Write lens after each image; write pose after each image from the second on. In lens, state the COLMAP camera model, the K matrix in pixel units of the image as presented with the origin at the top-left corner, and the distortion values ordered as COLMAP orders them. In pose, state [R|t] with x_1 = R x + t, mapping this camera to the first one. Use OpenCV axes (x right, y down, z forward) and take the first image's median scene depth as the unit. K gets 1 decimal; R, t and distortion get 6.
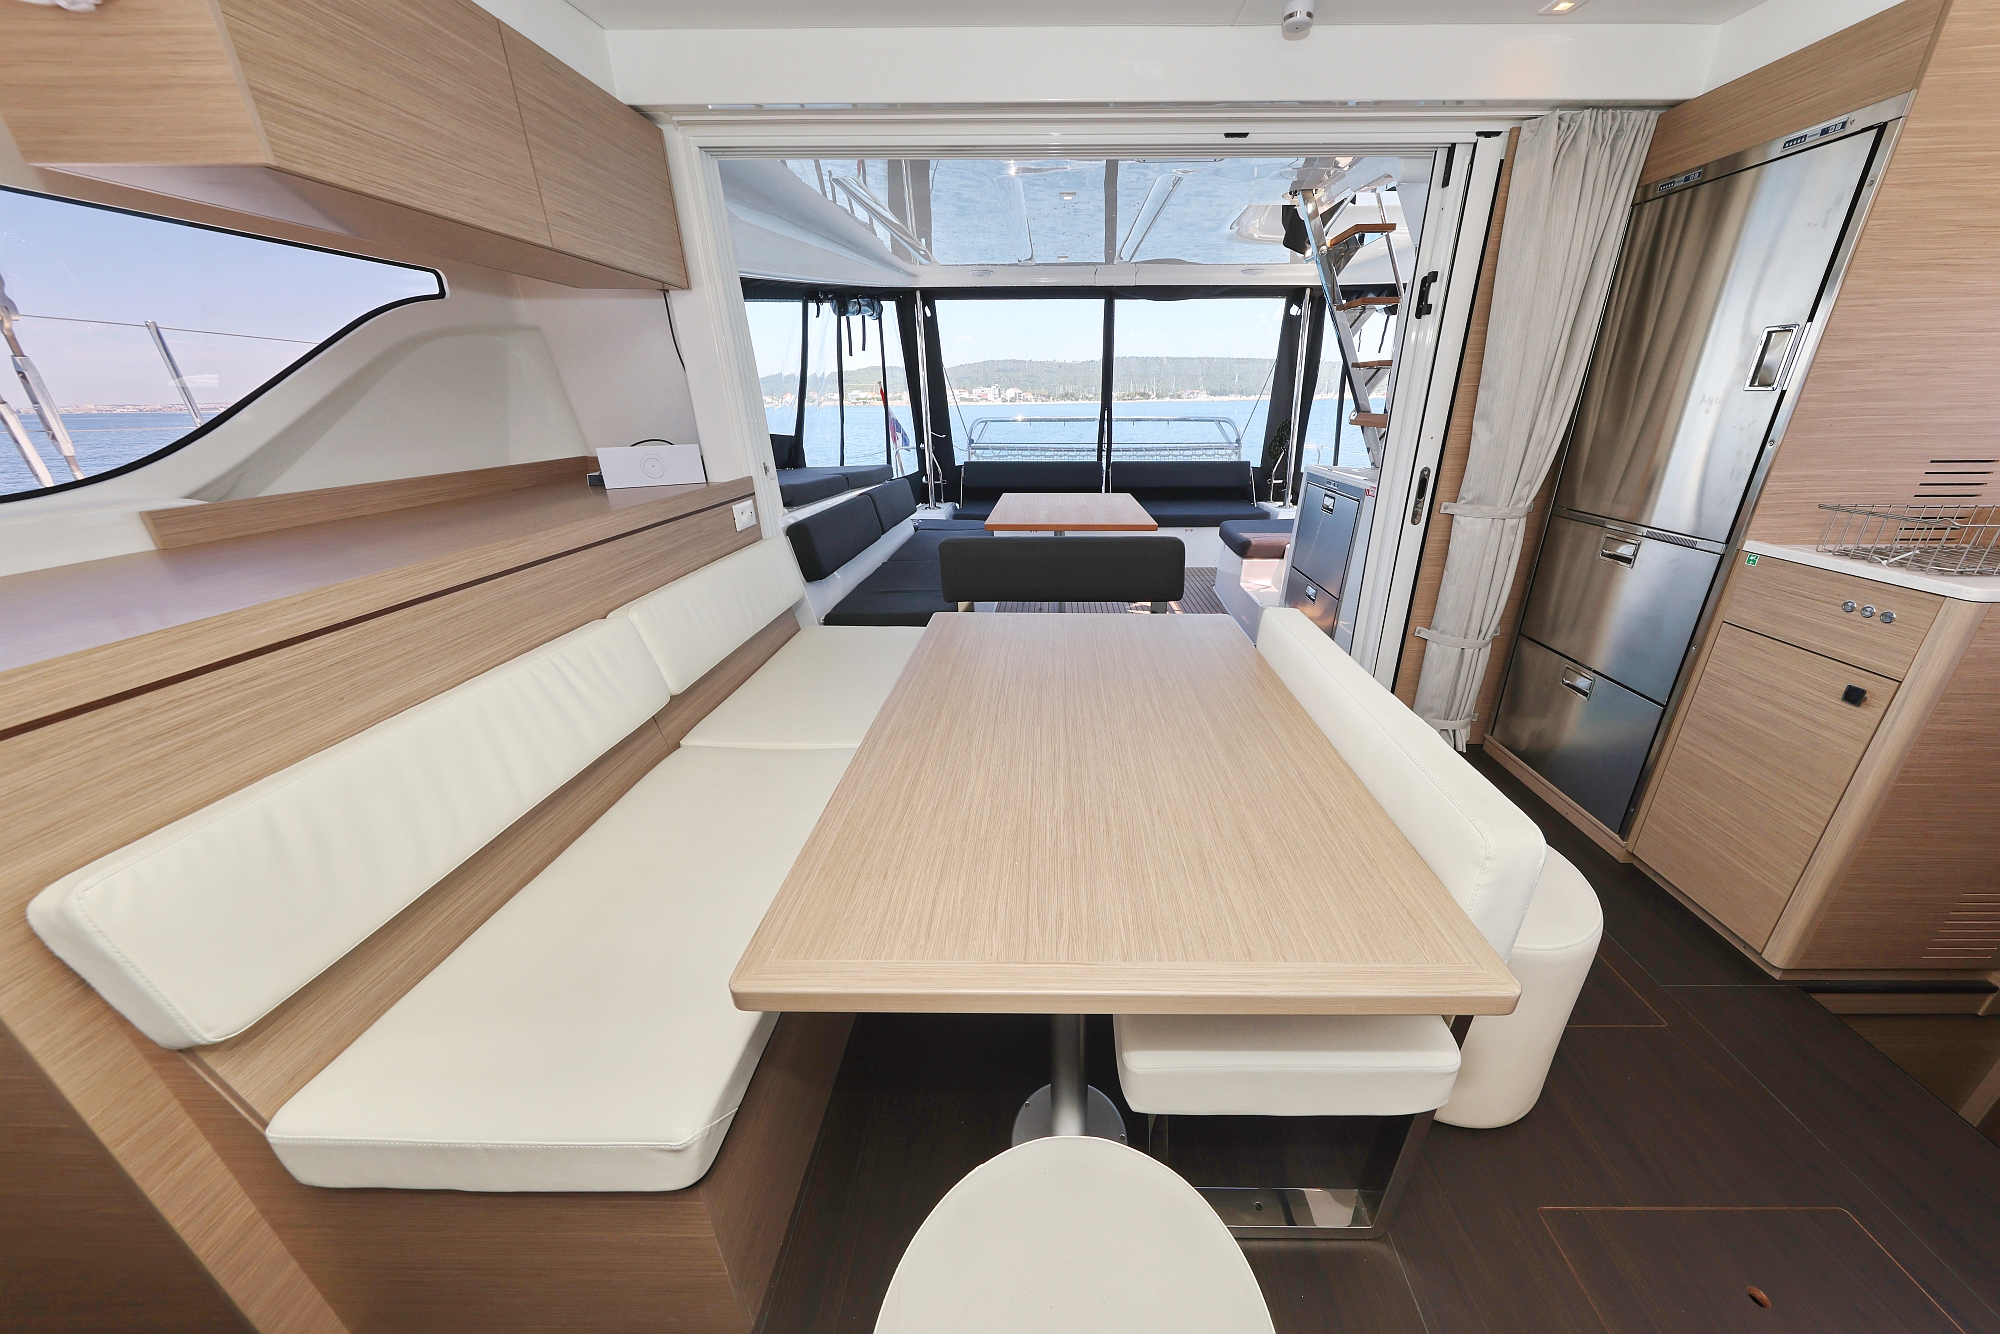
lens RADIAL K [[676.8, 0, 1071.4], [0, 676.8, 714.2], [0, 0, 1]] dist [0.002734, 0.000687]
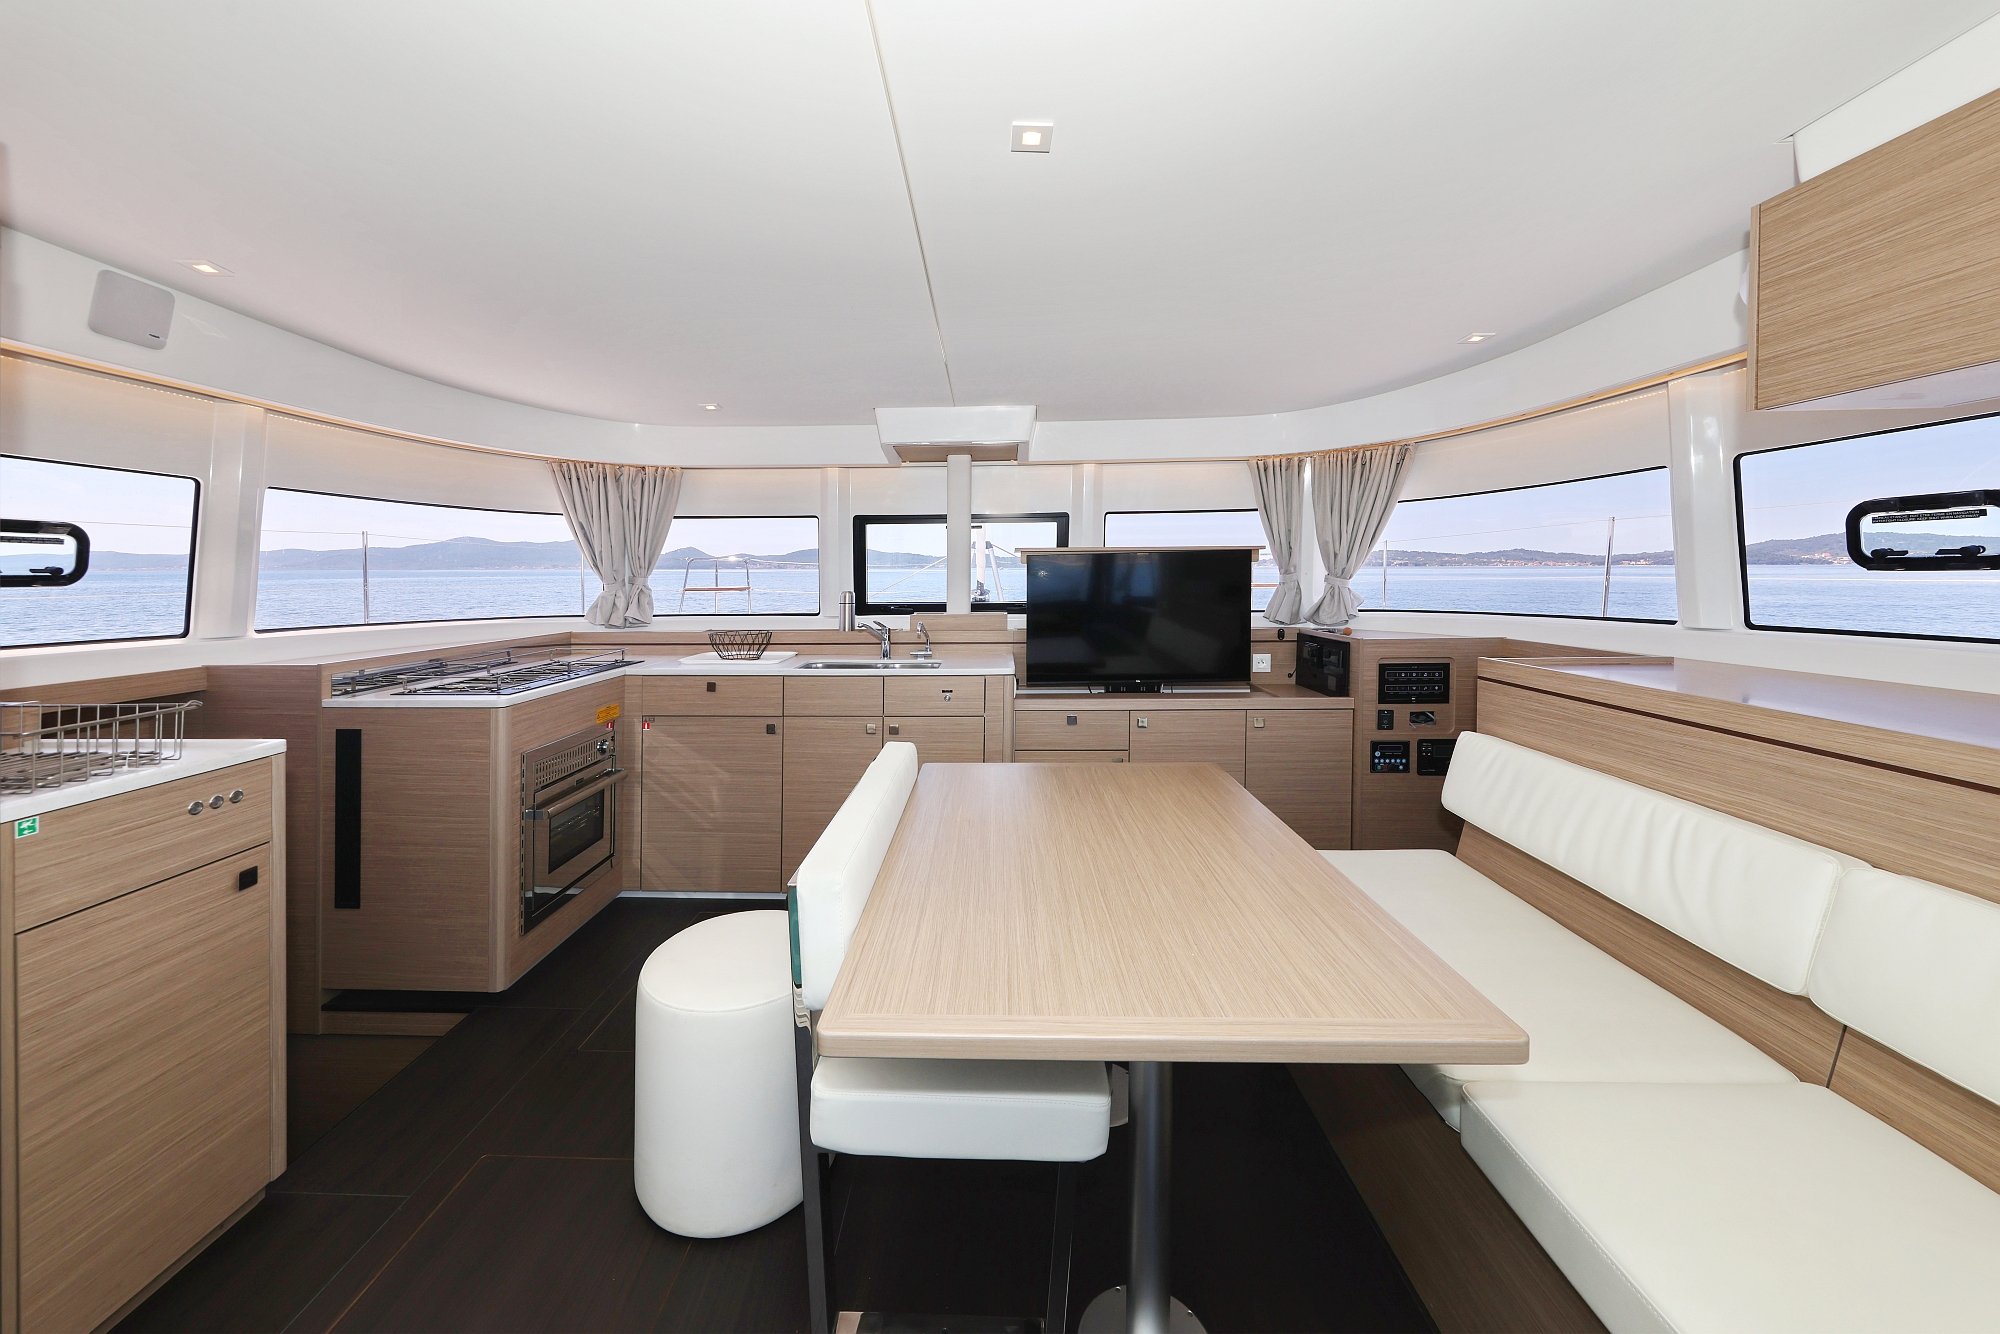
lens RADIAL K [[740.3, 0, 951.4], [0, 740.3, 567.2], [0, 0, 1]] dist [-0.007468, -0.000143]
pose [[-0.998468, 0.022807, 0.050409, 0.111584], [0.041776, 0.908130, 0.416598, -0.675708], [-0.036276, 0.418066, -0.907692, 1.449307]]
